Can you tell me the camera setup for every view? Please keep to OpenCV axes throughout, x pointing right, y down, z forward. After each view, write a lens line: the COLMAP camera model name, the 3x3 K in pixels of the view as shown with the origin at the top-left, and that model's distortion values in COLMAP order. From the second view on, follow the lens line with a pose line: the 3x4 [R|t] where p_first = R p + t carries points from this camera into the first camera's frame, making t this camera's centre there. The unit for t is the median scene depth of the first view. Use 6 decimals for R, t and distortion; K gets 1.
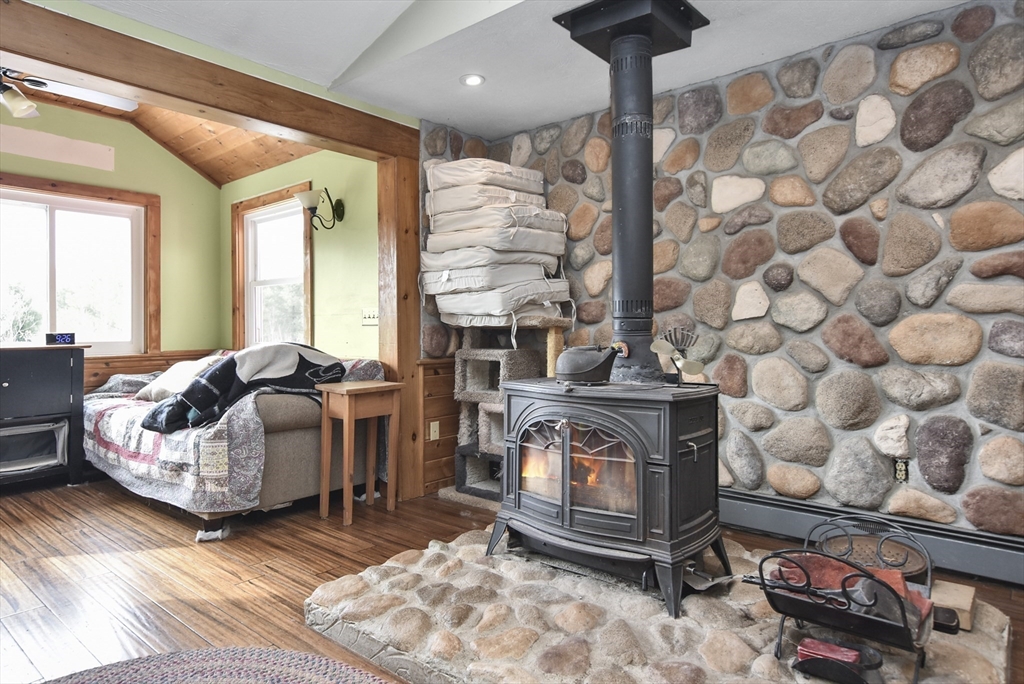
lens RADIAL K [[614.0, 0, 516.3], [0, 614.0, 326.1], [0, 0, 1]] dist [0.004115, 0.014257]
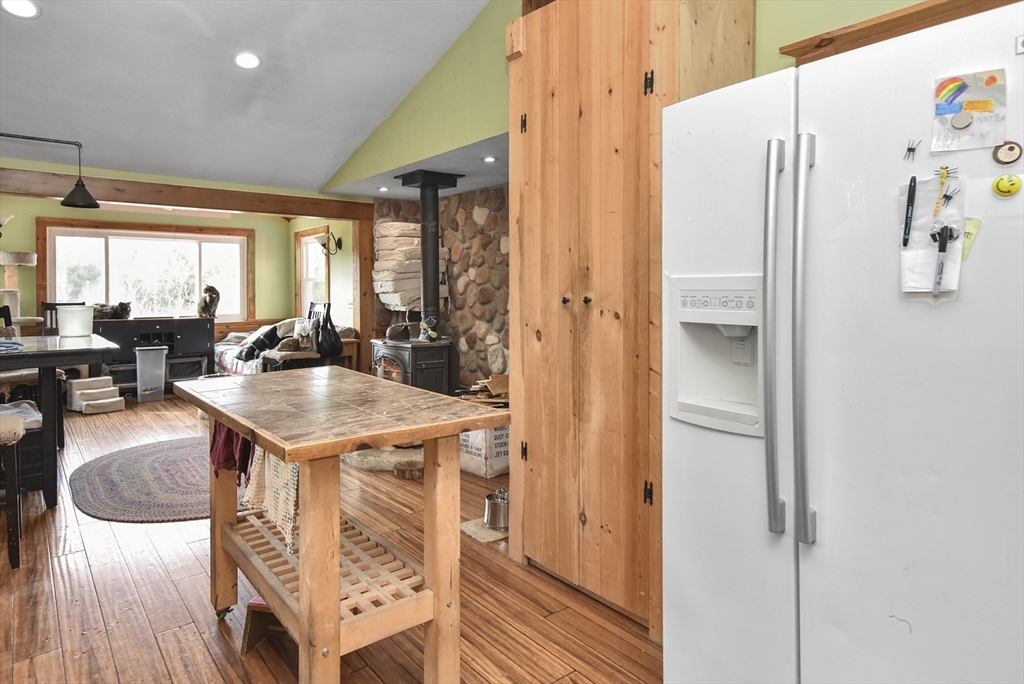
lens RADIAL K [[614.0, 0, 512.5], [0, 614.0, 297.0], [0, 0, 1]] dist [0.004115, 0.014257]
pose [[0.982653, 0.005398, -0.185374, 0.601258], [-0.002421, 0.999864, 0.016283, -0.069315], [0.185436, -0.015551, 0.982533, -0.750392]]
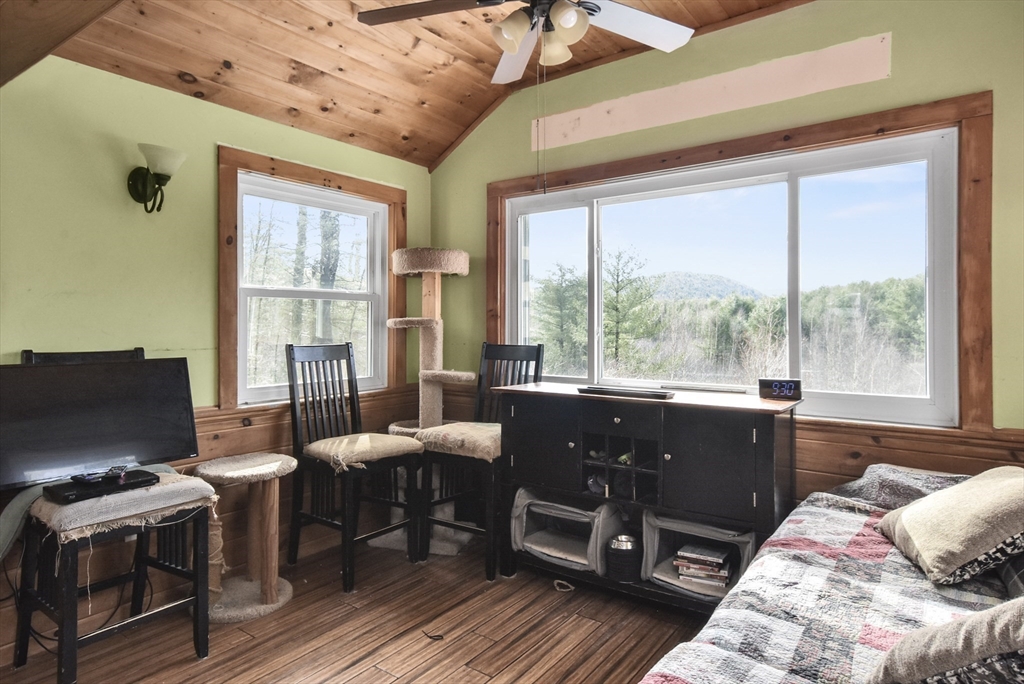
lens RADIAL K [[614.0, 0, 496.8], [0, 614.0, 317.9], [0, 0, 1]] dist [0.004115, 0.014257]
pose [[0.040048, -0.005119, -0.999185, -0.170169], [0.006856, 0.999965, -0.004849, -0.054725], [0.999174, -0.006656, 0.040082, 0.806288]]
